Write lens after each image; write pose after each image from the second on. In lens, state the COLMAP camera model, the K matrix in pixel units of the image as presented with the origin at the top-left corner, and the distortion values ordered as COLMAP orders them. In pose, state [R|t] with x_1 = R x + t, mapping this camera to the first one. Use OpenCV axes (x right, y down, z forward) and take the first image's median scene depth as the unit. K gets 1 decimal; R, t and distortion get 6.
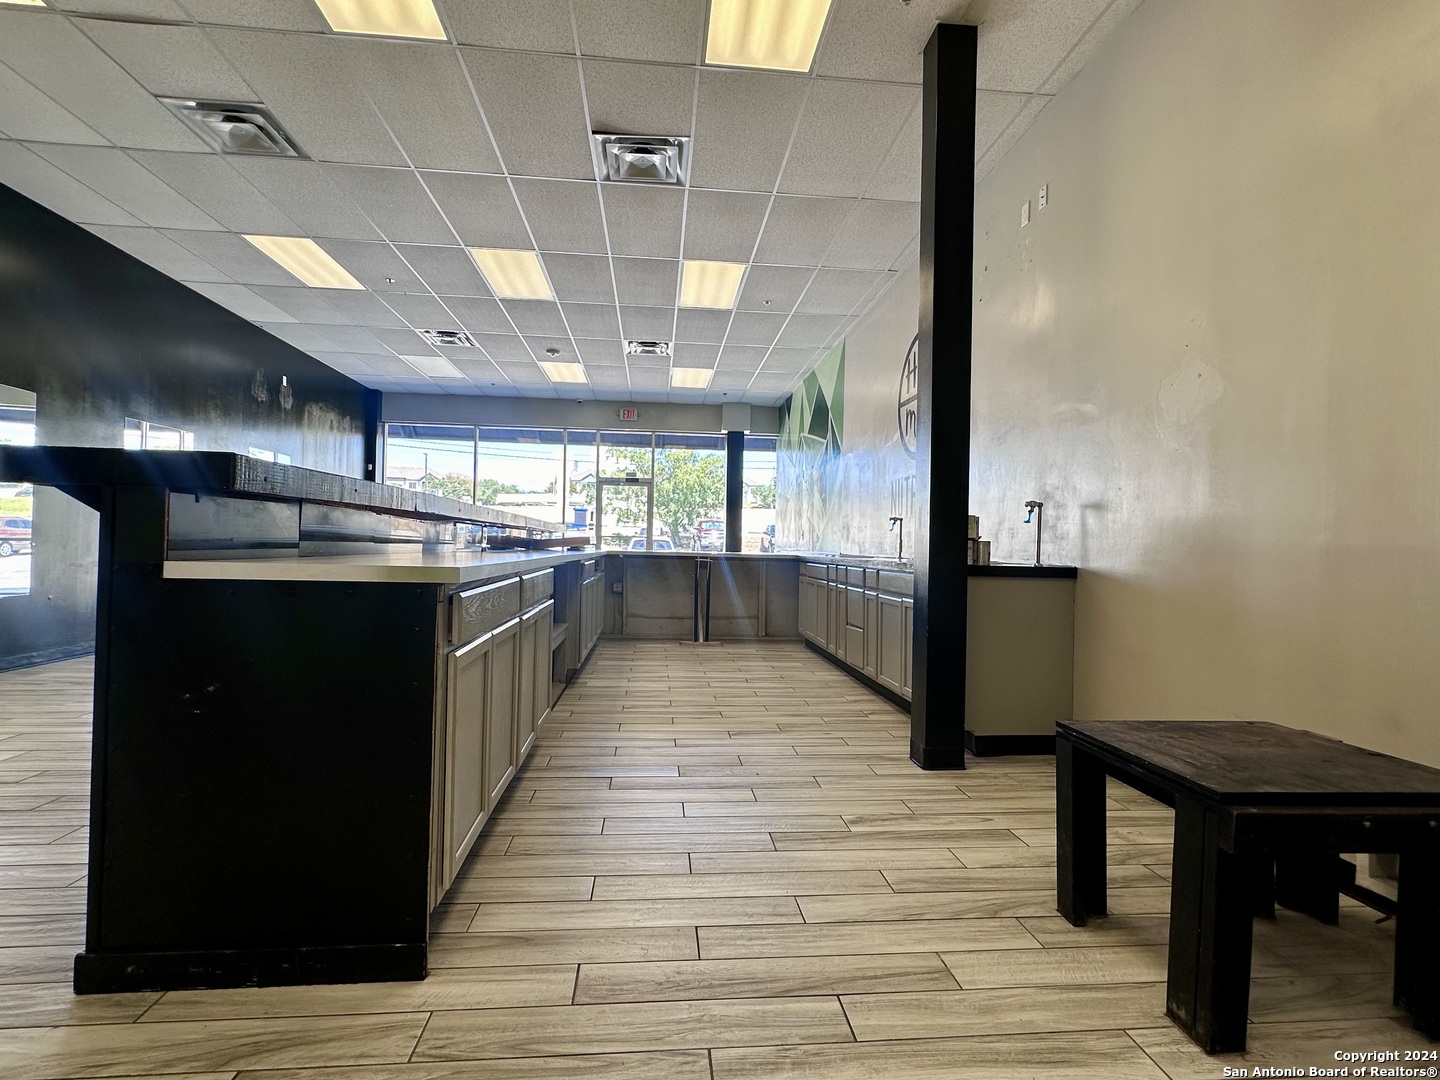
lens RADIAL K [[696.4, 0, 720.0], [0, 696.4, 540.0], [0, 0, 1]] dist [-0.004045, 0.001172]
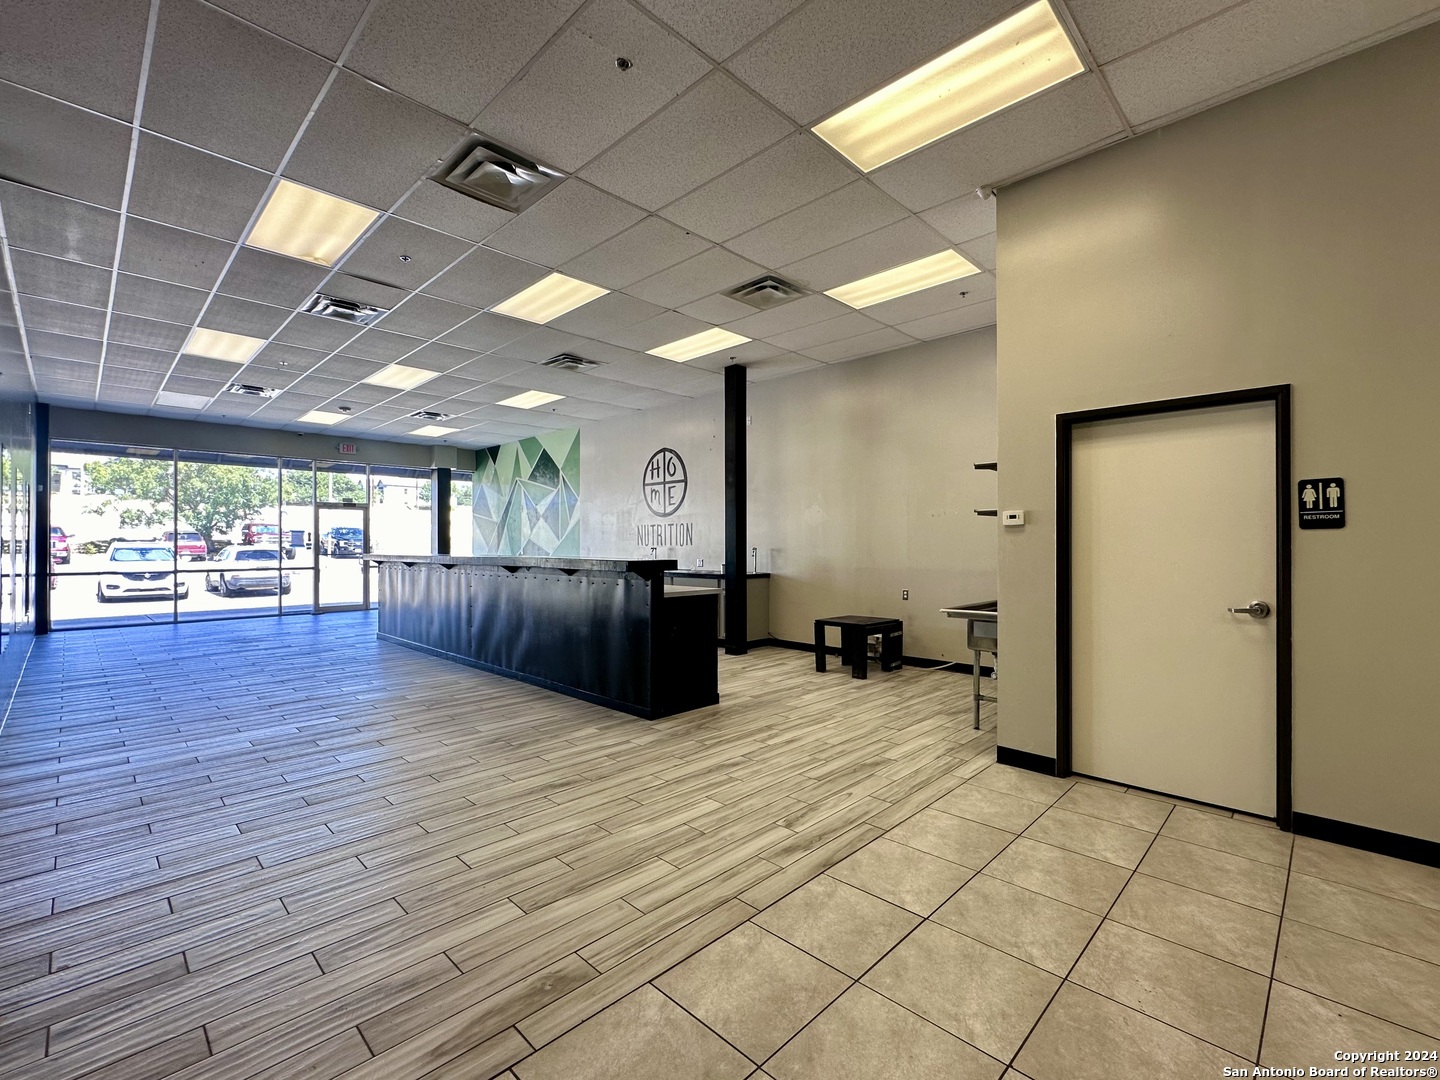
lens RADIAL K [[636.5, 0, 720.0], [0, 636.5, 540.0], [0, 0, 1]] dist [-0.001231, -0.000207]
pose [[0.766307, -0.017276, 0.642242, -0.569800], [0.011567, 0.999847, 0.013094, -0.058700], [-0.642370, -0.002605, 0.766390, -0.346785]]
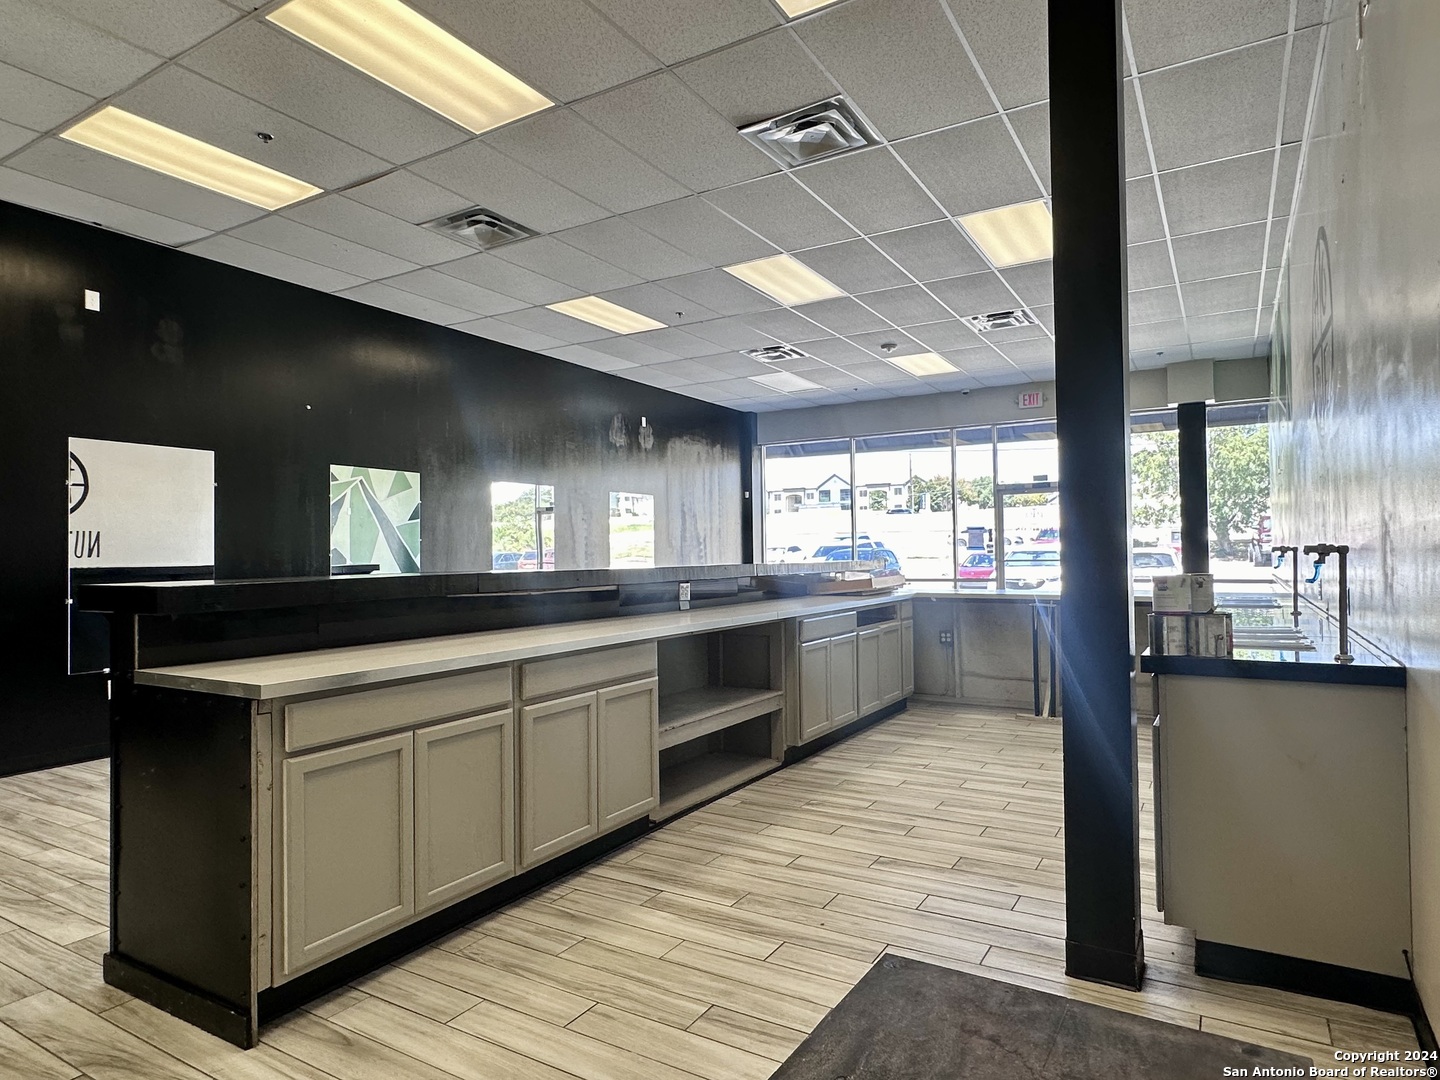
lens RADIAL K [[852.9, 0, 720.0], [0, 852.9, 540.0], [0, 0, 1]] dist [-0.005378, 0.002753]
pose [[0.805291, -0.041634, -0.591416, 0.235995], [0.035512, 0.999127, -0.021982, -0.031351], [0.591816, -0.003300, 0.806067, 0.077158]]
